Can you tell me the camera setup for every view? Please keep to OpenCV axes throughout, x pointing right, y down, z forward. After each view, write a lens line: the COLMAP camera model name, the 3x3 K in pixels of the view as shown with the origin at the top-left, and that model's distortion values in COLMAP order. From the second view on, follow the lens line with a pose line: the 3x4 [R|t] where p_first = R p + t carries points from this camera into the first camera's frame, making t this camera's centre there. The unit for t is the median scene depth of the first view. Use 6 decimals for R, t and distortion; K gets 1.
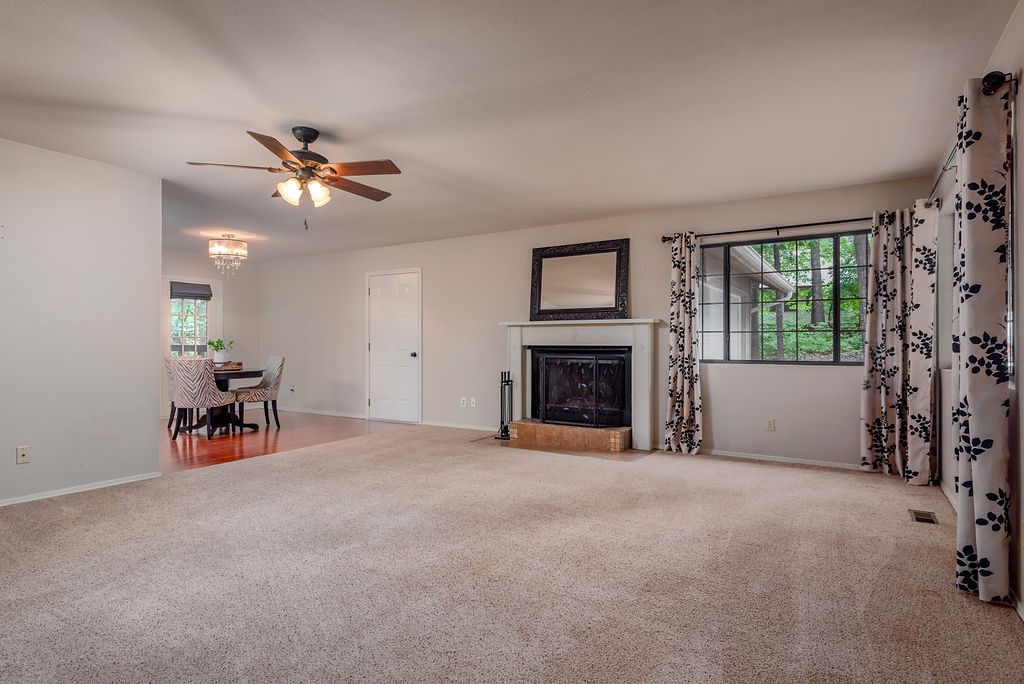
lens RADIAL K [[557.9, 0, 512.0], [0, 557.9, 342.0], [0, 0, 1]] dist [0.024303, -0.000182]
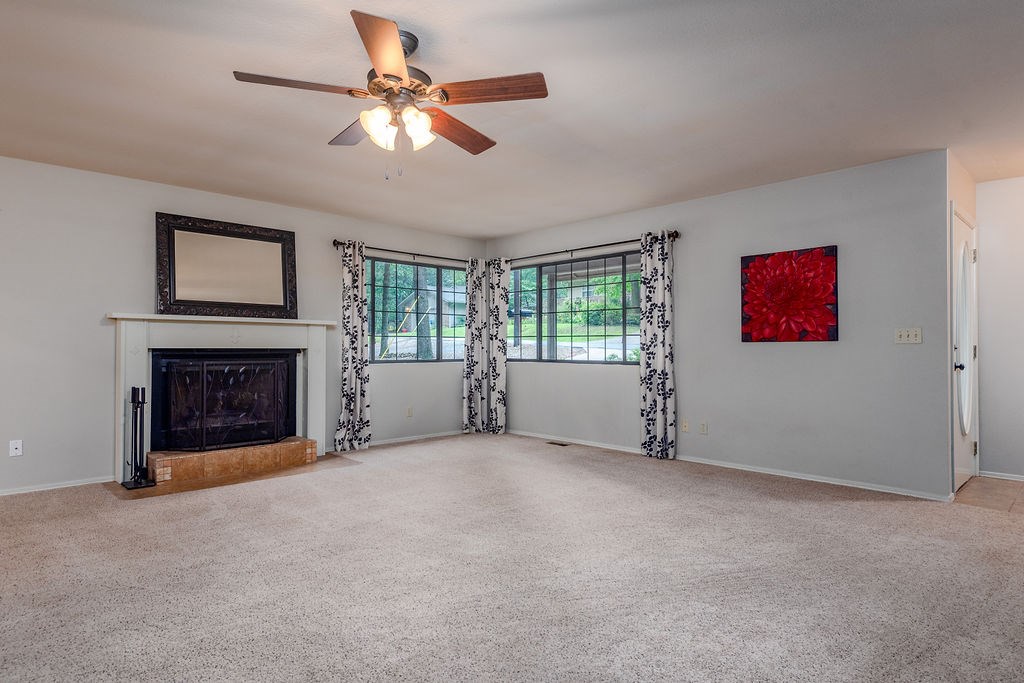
lens RADIAL K [[566.4, 0, 512.0], [0, 566.4, 341.5], [0, 0, 1]] dist [0.056992, -0.000542]
pose [[0.259682, 0.009422, 0.965648, -0.612191], [-0.006748, 0.999946, -0.007942, 0.000331], [-0.965671, -0.004454, 0.259732, 0.408323]]
